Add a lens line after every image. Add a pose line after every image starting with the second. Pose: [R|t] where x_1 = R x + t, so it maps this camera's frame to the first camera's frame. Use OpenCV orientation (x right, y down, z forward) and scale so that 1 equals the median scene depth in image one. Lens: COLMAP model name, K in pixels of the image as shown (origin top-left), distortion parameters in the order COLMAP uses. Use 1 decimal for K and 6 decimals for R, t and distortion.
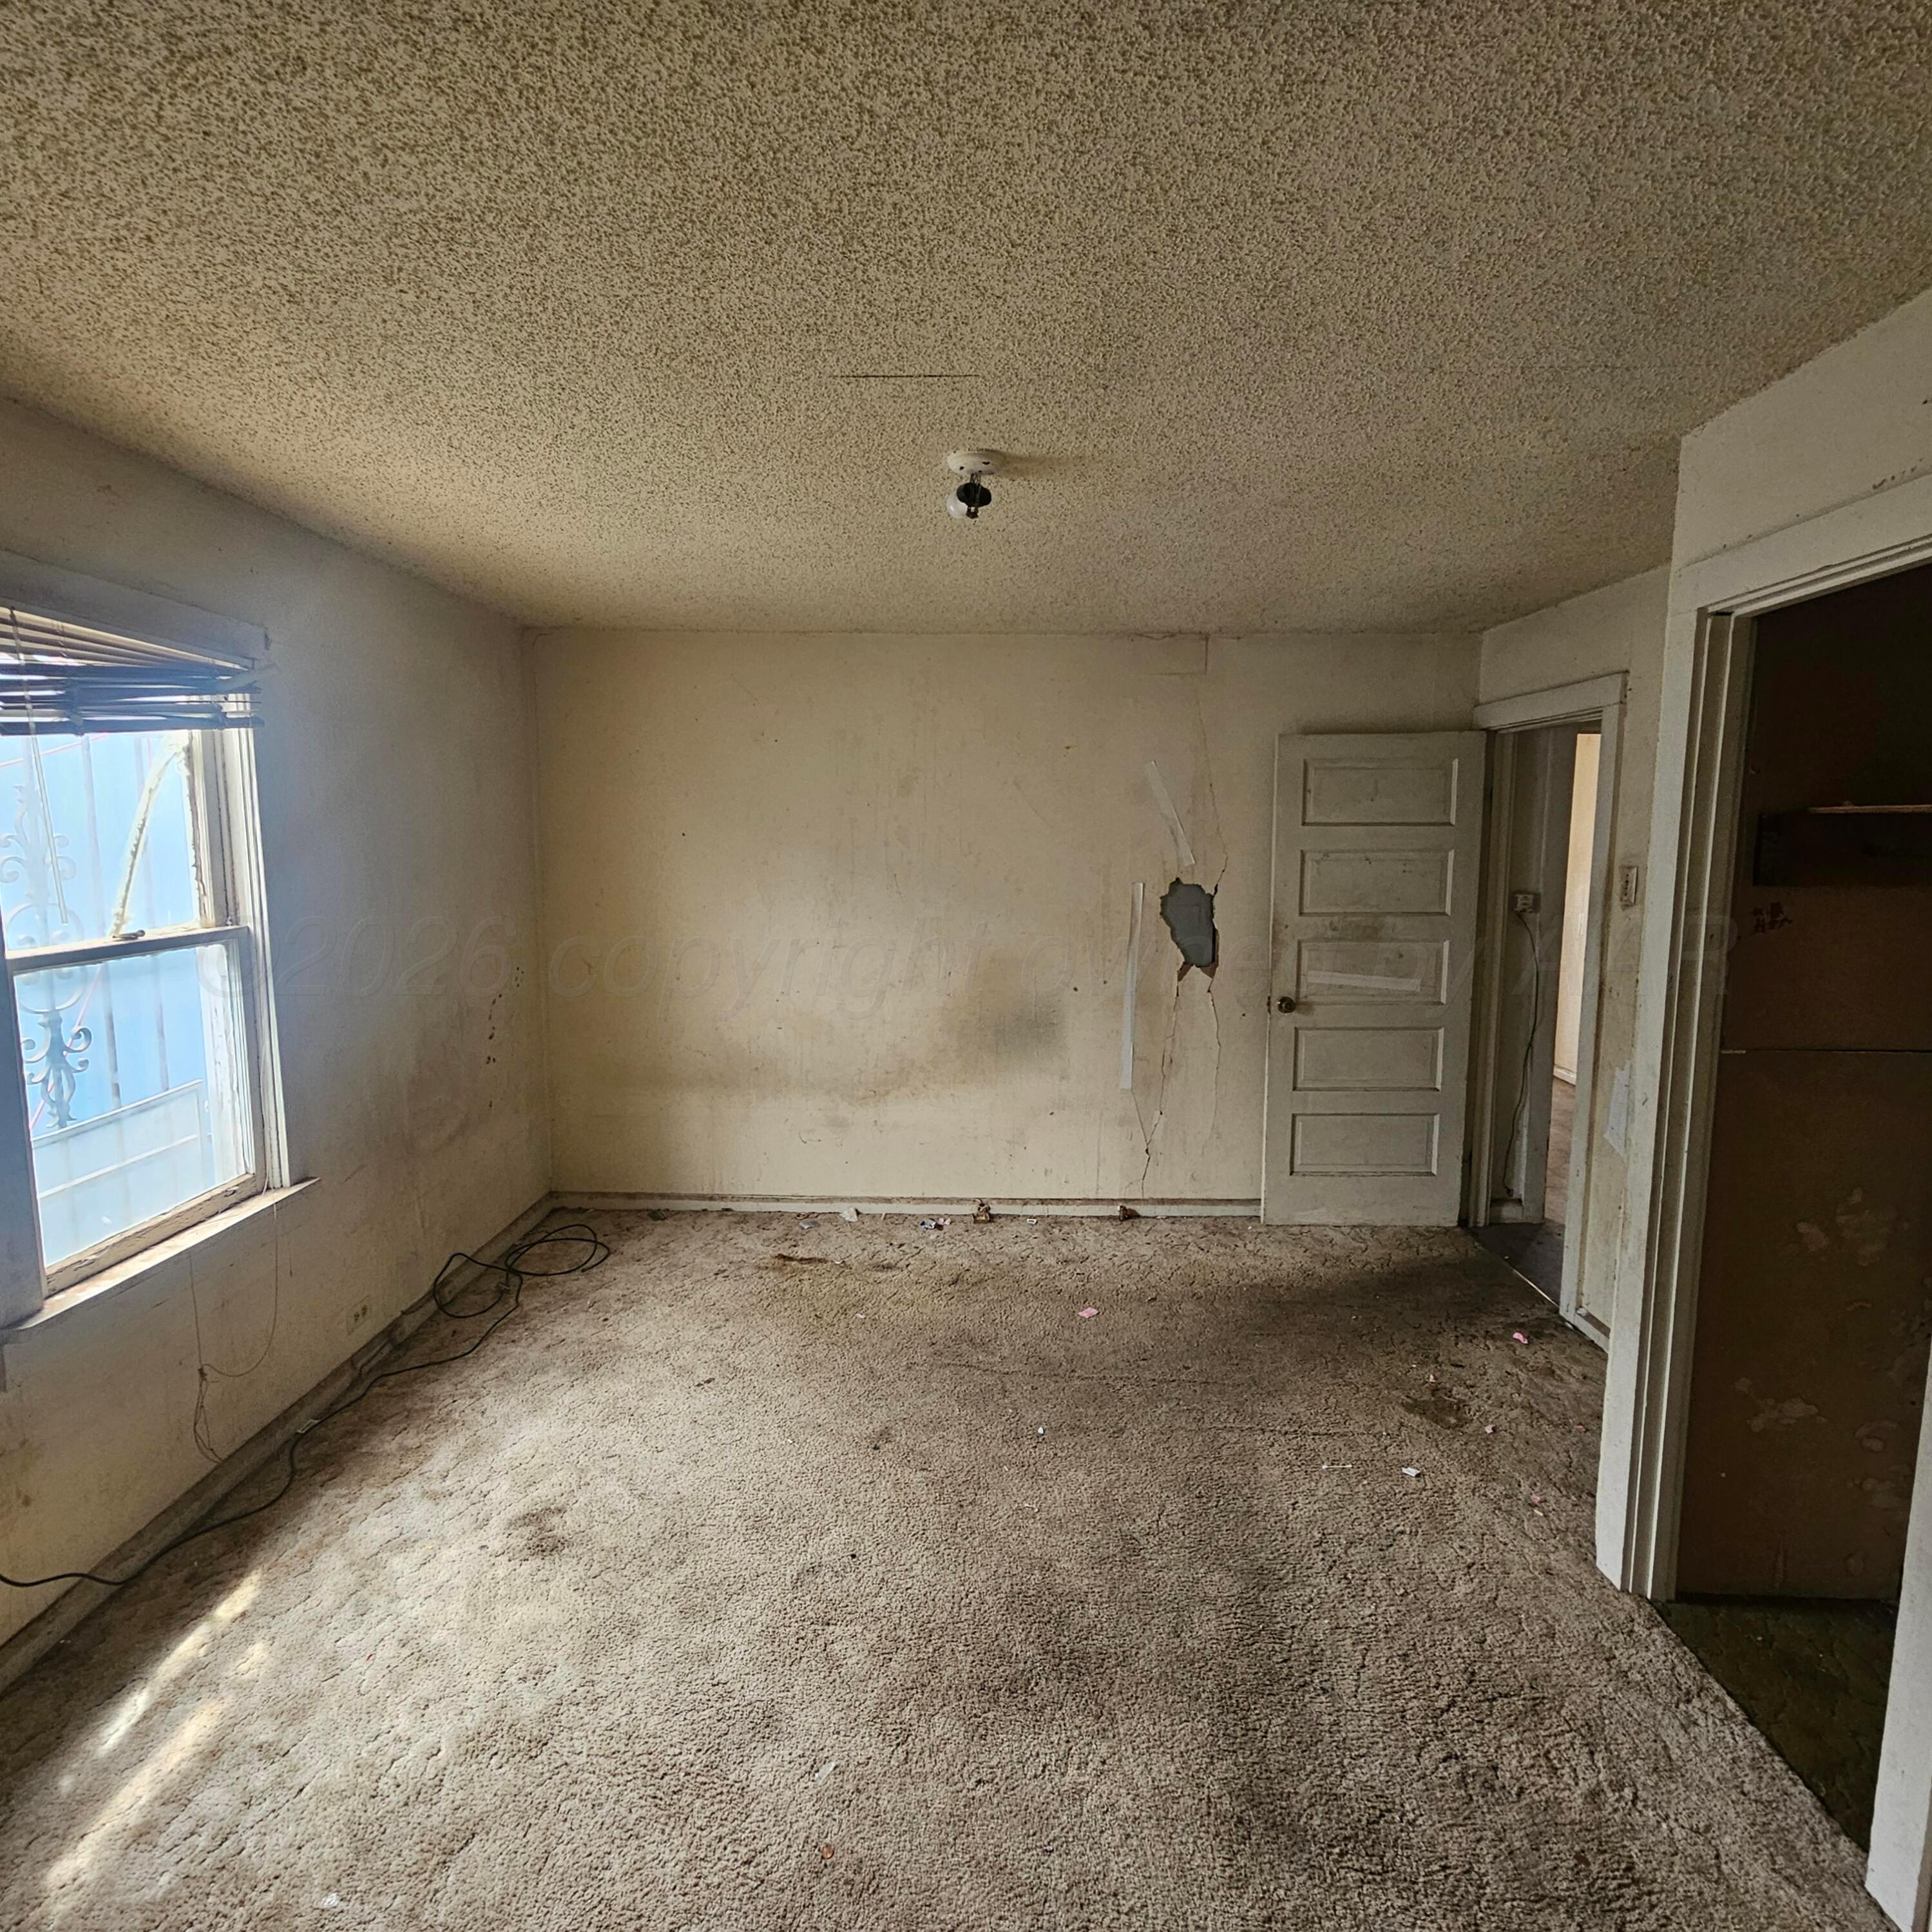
lens RADIAL K [[1051.6, 0, 963.3], [0, 1051.6, 962.2], [0, 0, 1]] dist [-0.004650, -0.000155]
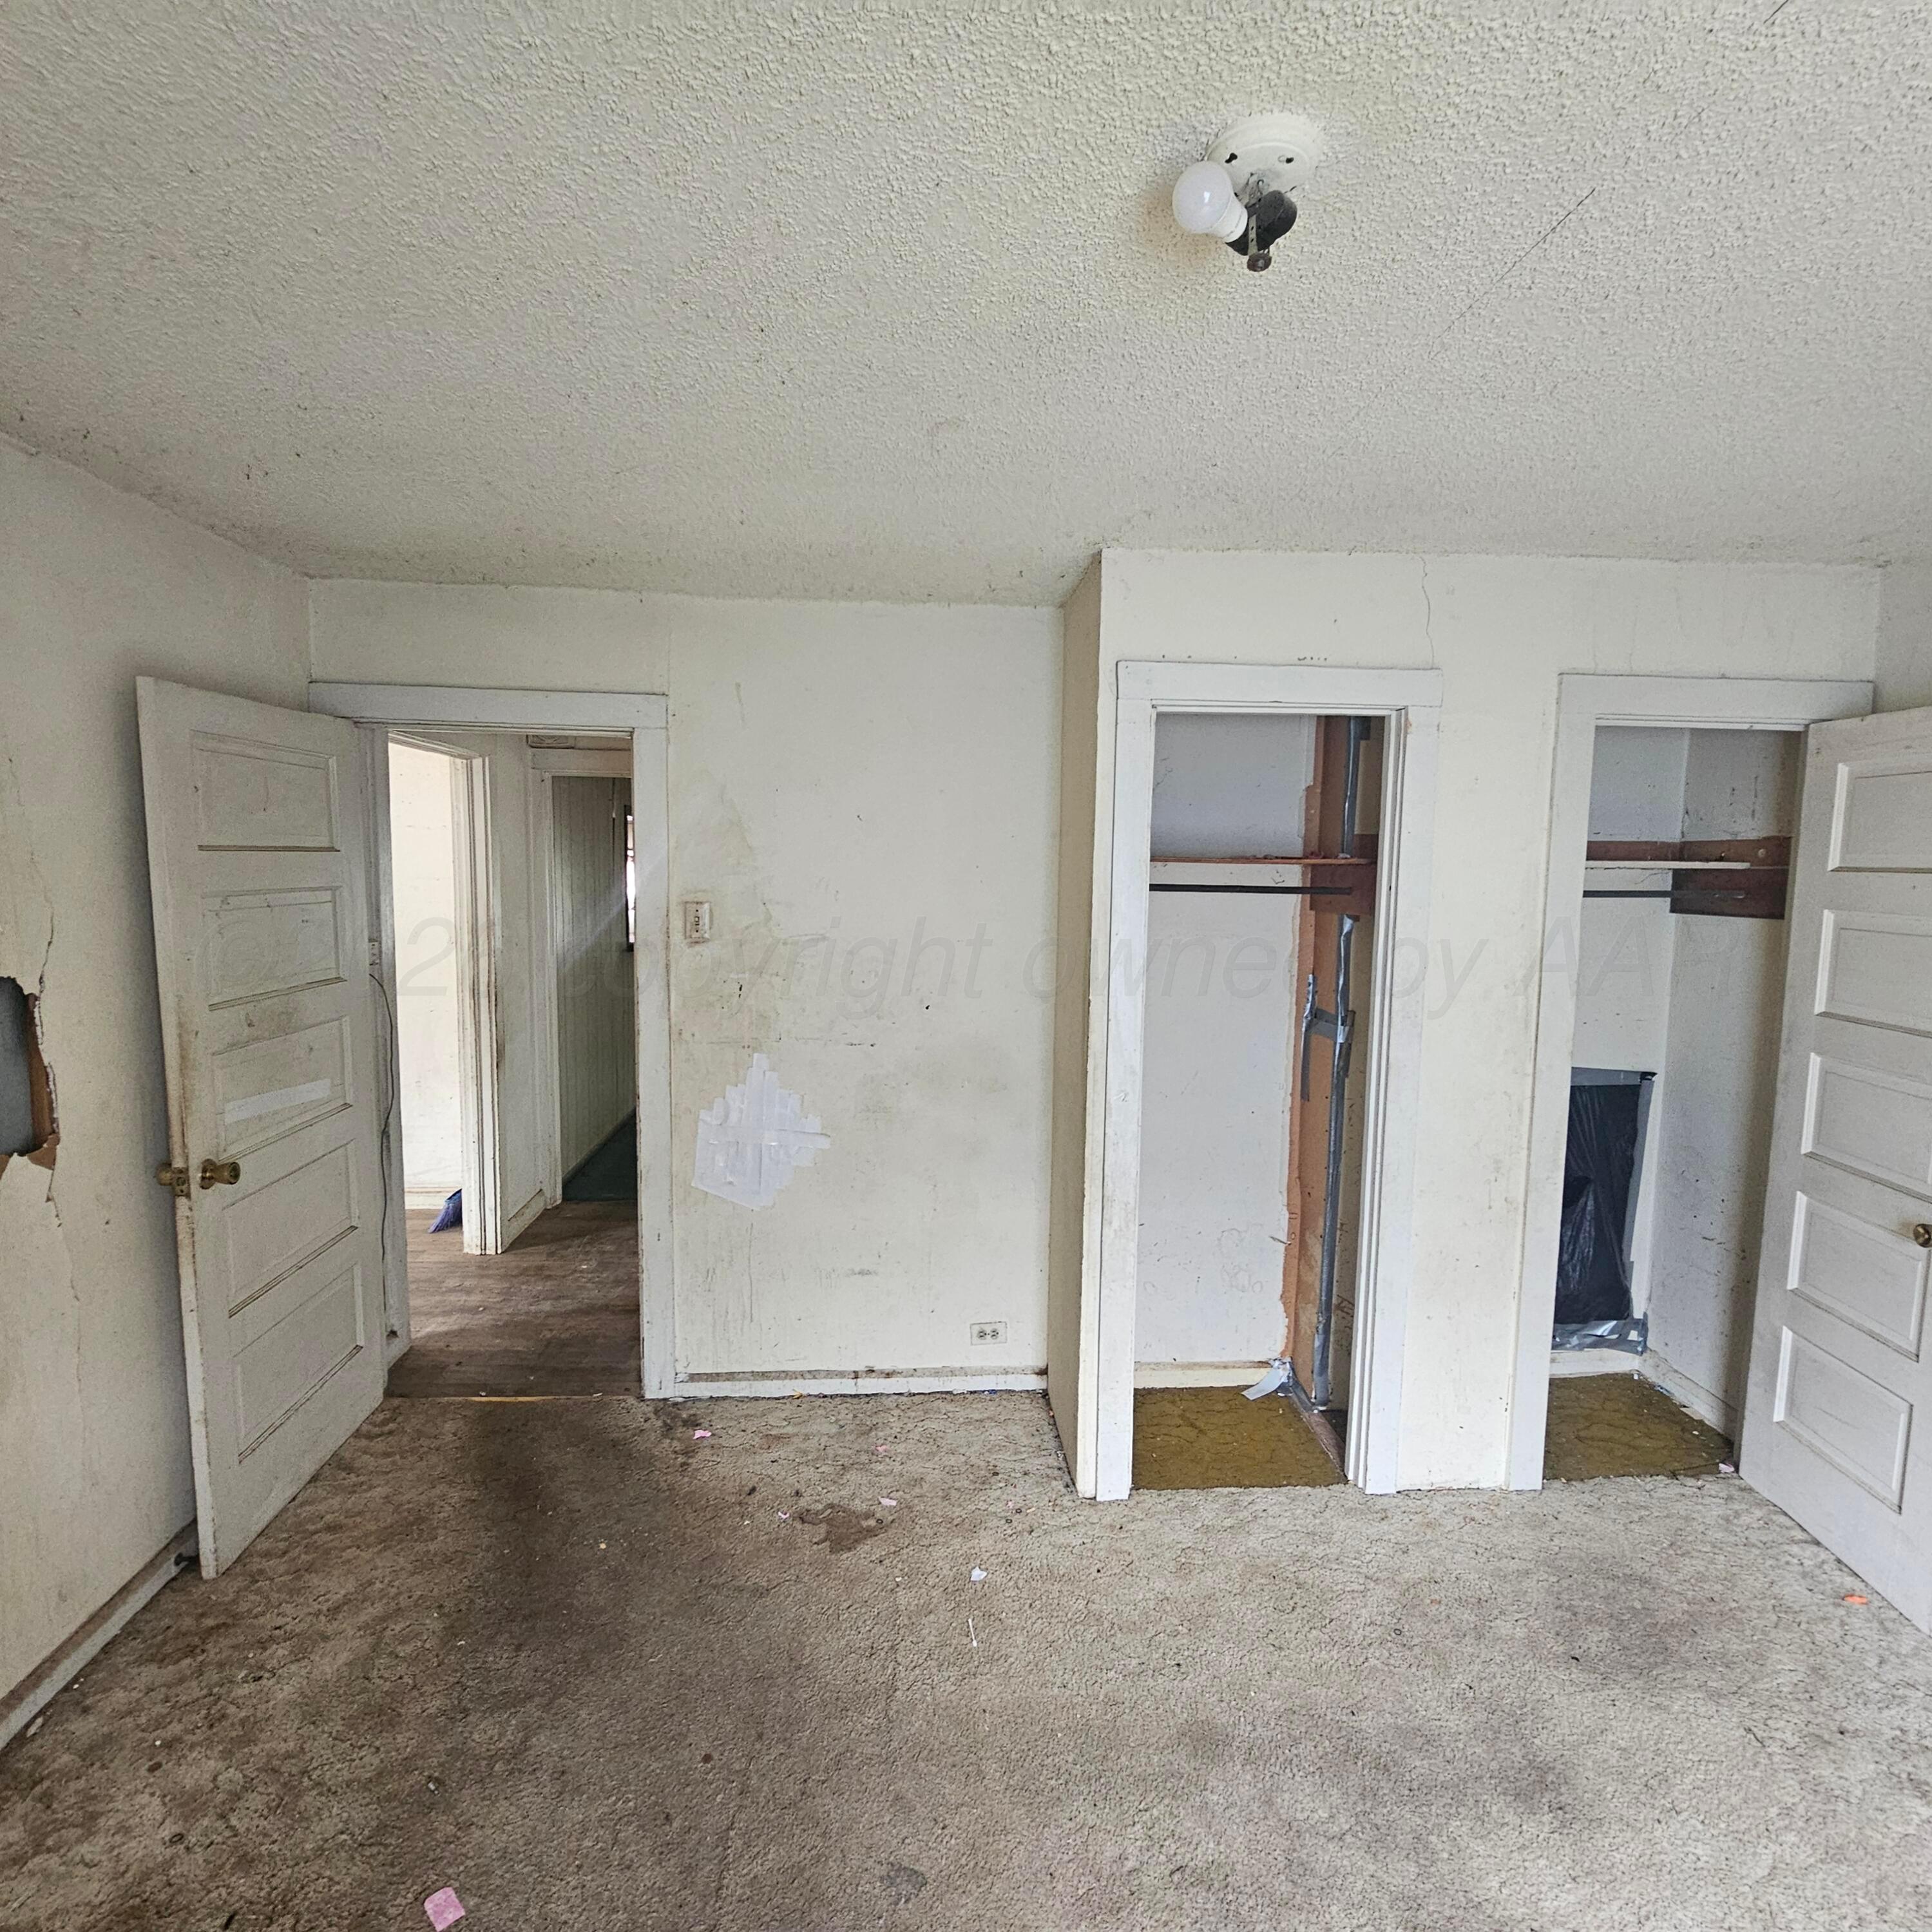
lens RADIAL K [[1051.6, 0, 963.8], [0, 1051.6, 964.3], [0, 0, 1]] dist [-0.004650, -0.000155]
pose [[-0.078719, -0.098128, 0.992056, -0.289697], [0.107220, 0.988538, 0.106288, -0.092864], [-0.991114, 0.114736, -0.067296, 0.695552]]
